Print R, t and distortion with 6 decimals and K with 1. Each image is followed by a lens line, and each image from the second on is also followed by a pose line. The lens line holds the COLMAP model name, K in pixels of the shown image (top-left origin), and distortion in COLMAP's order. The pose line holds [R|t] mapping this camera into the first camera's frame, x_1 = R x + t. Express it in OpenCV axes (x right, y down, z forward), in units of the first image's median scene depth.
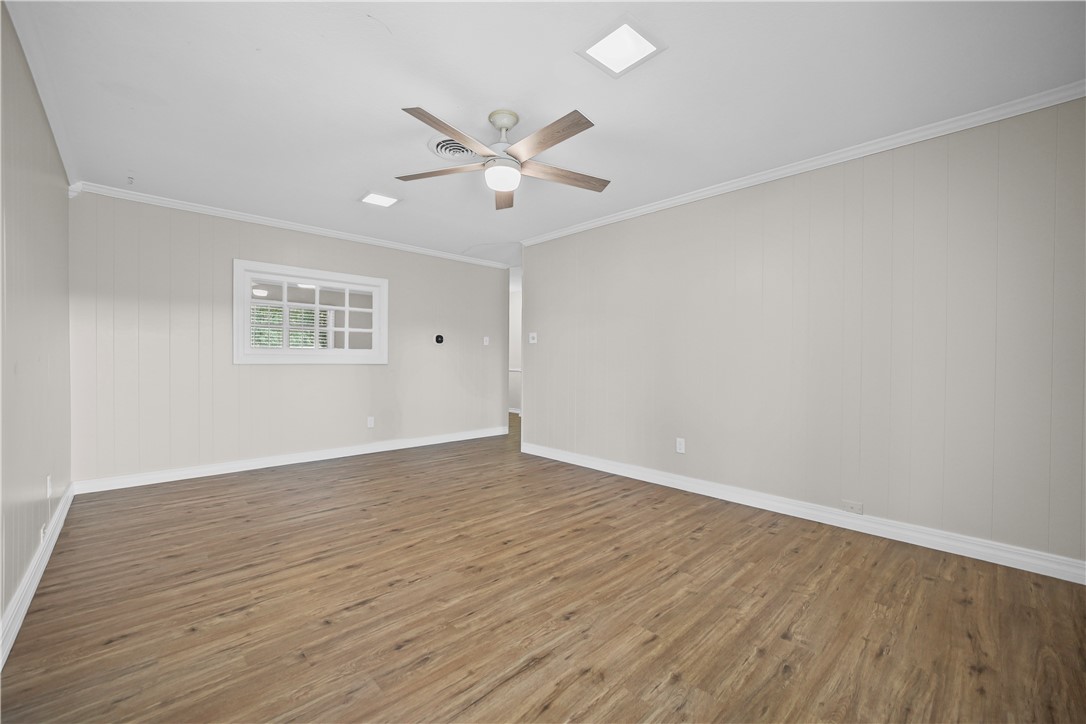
lens RADIAL K [[435.7, 0, 545.4], [0, 435.7, 357.2], [0, 0, 1]] dist [-0.021118, 0.003937]
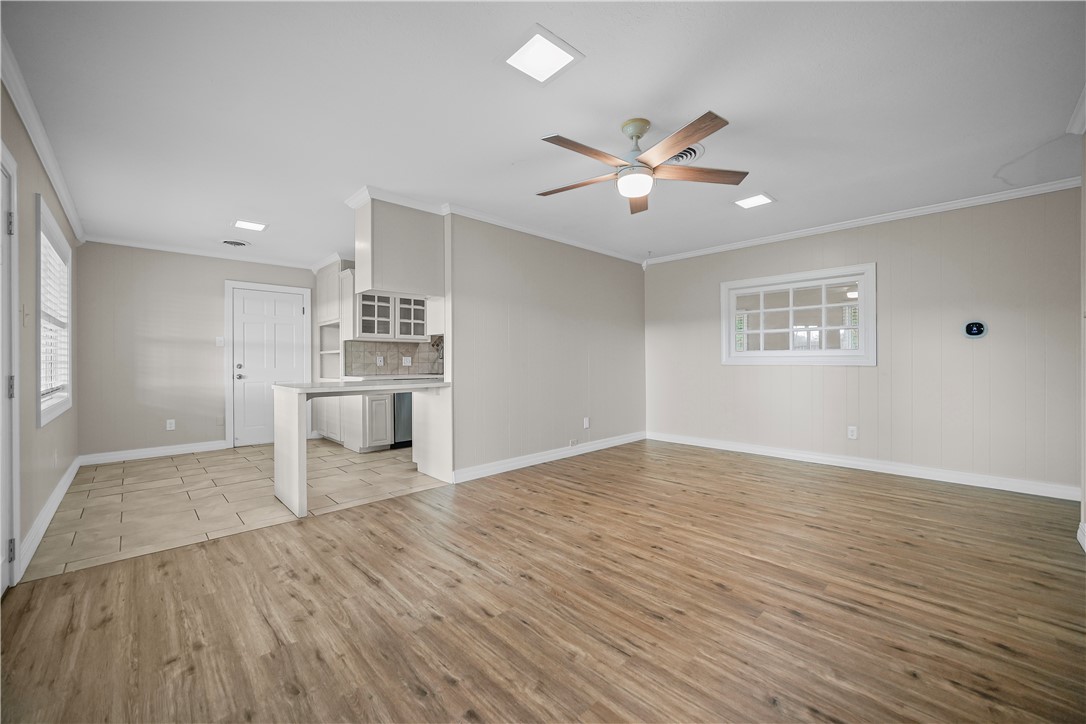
lens RADIAL K [[435.7, 0, 547.2], [0, 435.7, 362.5], [0, 0, 1]] dist [-0.021118, 0.003937]
pose [[0.002537, -0.002496, -0.999994, 0.909028], [0.010884, 0.999938, -0.002468, 0.010653], [0.999938, -0.010877, 0.002564, 0.775184]]
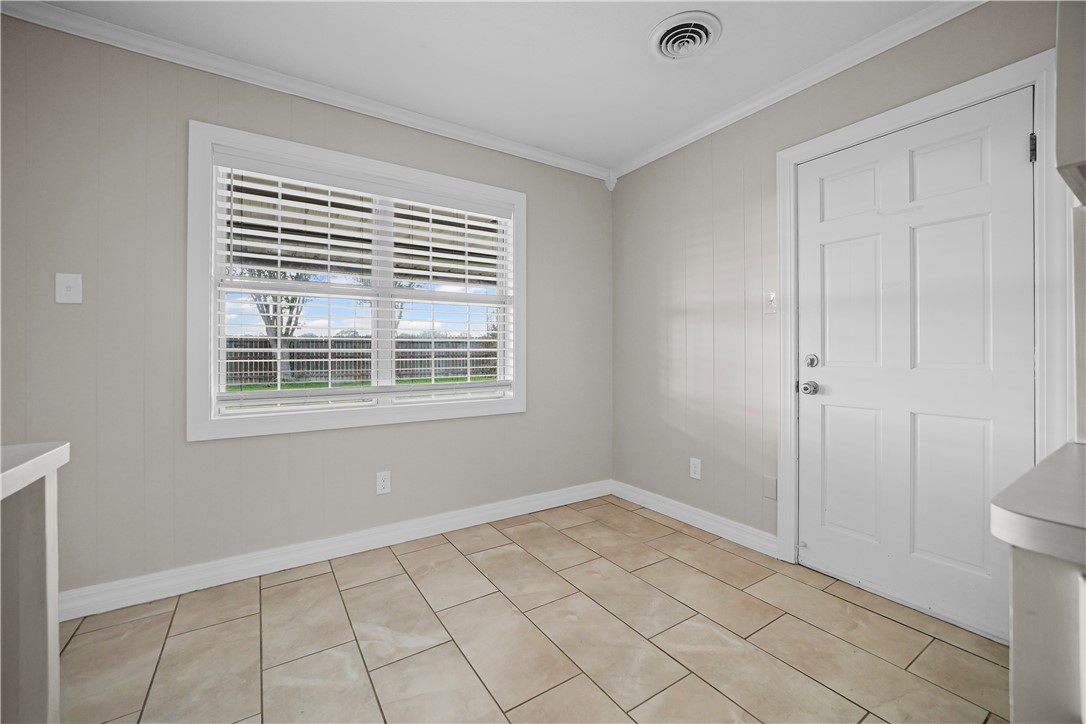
lens RADIAL K [[435.7, 0, 538.4], [0, 435.7, 354.2], [0, 0, 1]] dist [-0.021118, 0.003937]
pose [[-0.979203, -0.003418, 0.202853, -0.907262], [-0.003612, 0.999993, -0.000585, -0.003476], [-0.202849, -0.001306, -0.979209, 0.164007]]
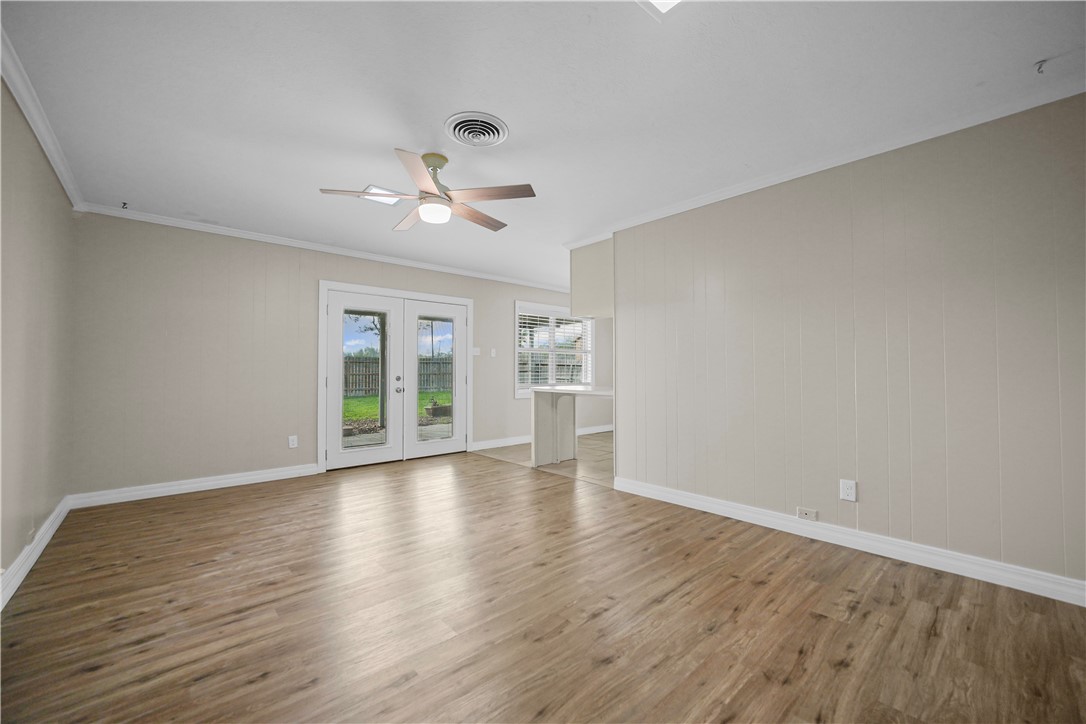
lens RADIAL K [[435.7, 0, 534.6], [0, 435.7, 364.8], [0, 0, 1]] dist [-0.021118, 0.003937]
pose [[-0.998225, -0.003884, 0.059420, -0.415615], [-0.005133, 0.999769, -0.020874, 0.009423], [-0.059325, -0.021142, -0.998015, 2.056827]]
